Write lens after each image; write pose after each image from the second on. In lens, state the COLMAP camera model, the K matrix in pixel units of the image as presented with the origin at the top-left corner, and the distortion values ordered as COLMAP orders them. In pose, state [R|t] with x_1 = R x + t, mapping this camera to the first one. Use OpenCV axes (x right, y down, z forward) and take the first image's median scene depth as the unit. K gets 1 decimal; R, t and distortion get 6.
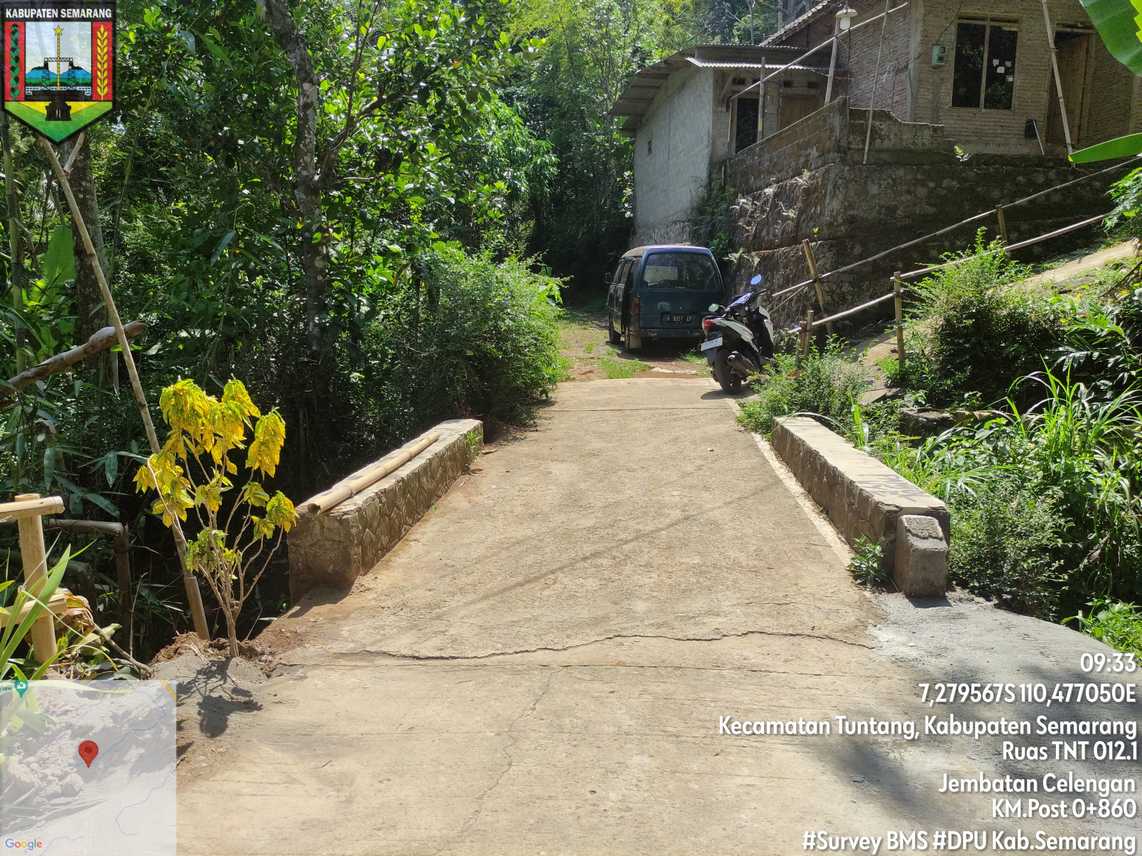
lens RADIAL K [[840.9, 0, 568.8], [0, 840.9, 424.6], [0, 0, 1]] dist [0.065050, -0.067068]
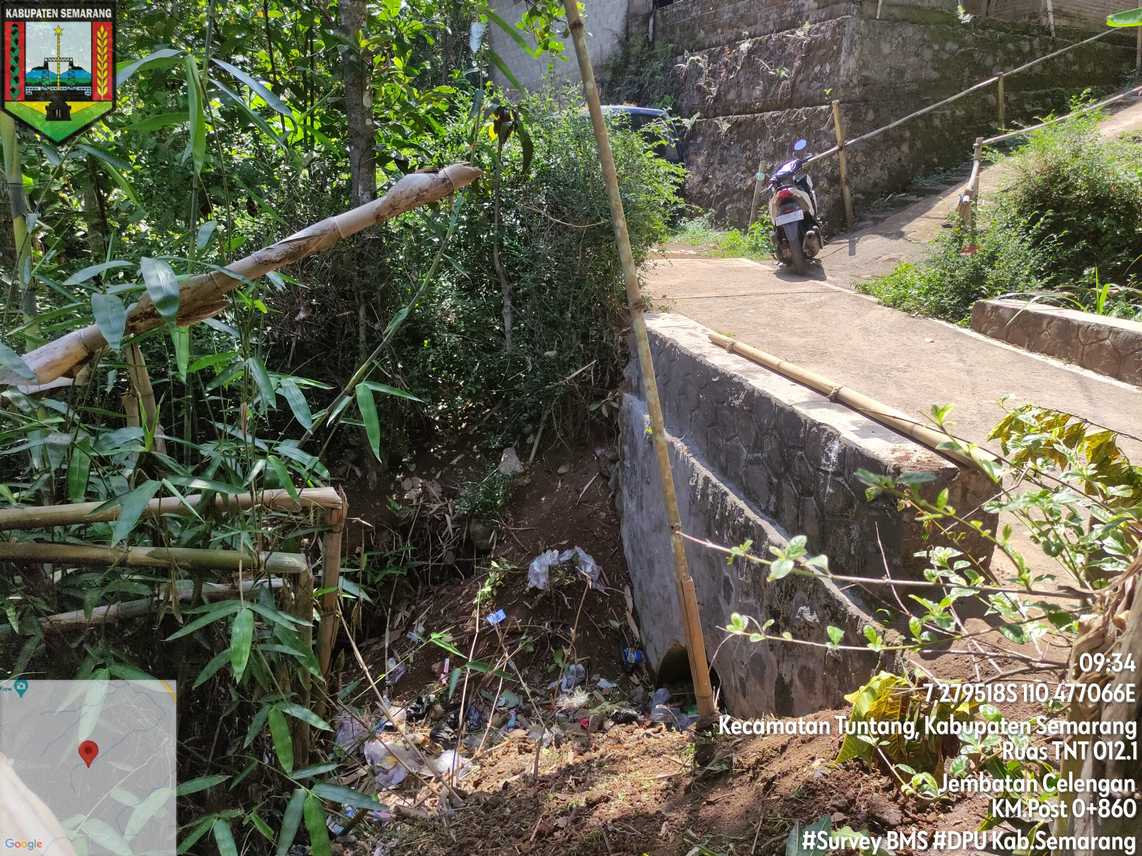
lens RADIAL K [[840.9, 0, 568.8], [0, 840.9, 424.6], [0, 0, 1]] dist [0.065050, -0.067068]
pose [[0.959792, -0.062358, 0.273700, -0.343499], [0.024690, 0.989988, 0.138973, -0.011740], [-0.279625, -0.126628, 0.951722, 0.219456]]
